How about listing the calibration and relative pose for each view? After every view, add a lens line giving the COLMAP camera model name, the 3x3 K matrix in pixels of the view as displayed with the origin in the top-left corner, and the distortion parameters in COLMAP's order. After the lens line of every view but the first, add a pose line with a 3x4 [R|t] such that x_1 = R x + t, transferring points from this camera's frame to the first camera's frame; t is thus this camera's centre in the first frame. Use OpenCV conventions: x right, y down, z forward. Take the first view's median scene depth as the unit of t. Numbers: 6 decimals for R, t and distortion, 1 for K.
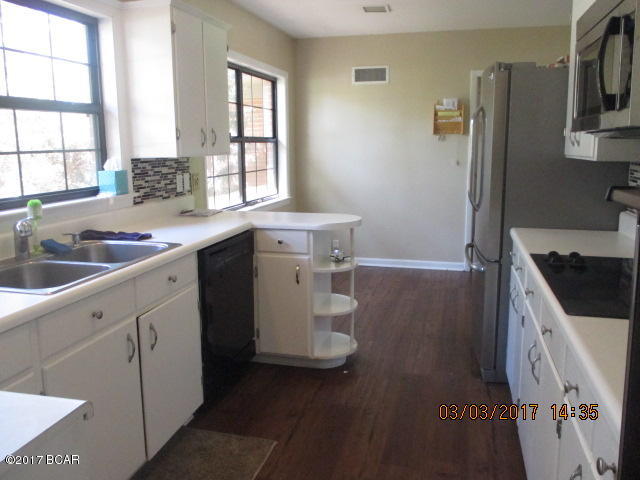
lens RADIAL K [[551.9, 0, 318.6], [0, 551.9, 238.9], [0, 0, 1]] dist [-0.010138, 0.023783]
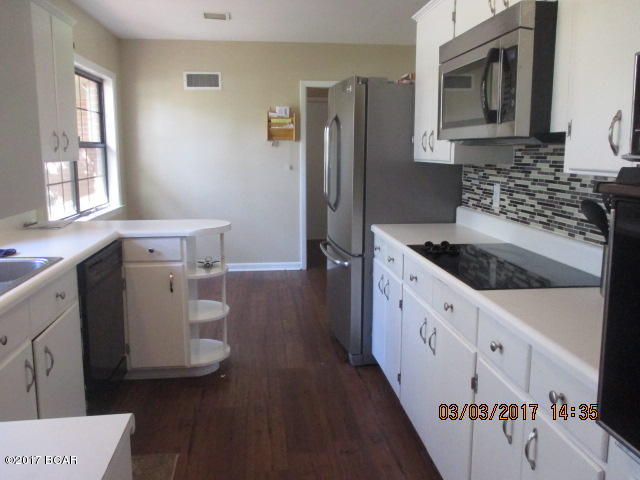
lens RADIAL K [[551.9, 0, 323.8], [0, 551.9, 238.5], [0, 0, 1]] dist [-0.010138, 0.023783]
pose [[0.932989, -0.054681, 0.355728, -0.124360], [0.058644, 0.998279, -0.000356, 0.002338], [-0.355096, 0.021194, 0.934590, -0.007463]]
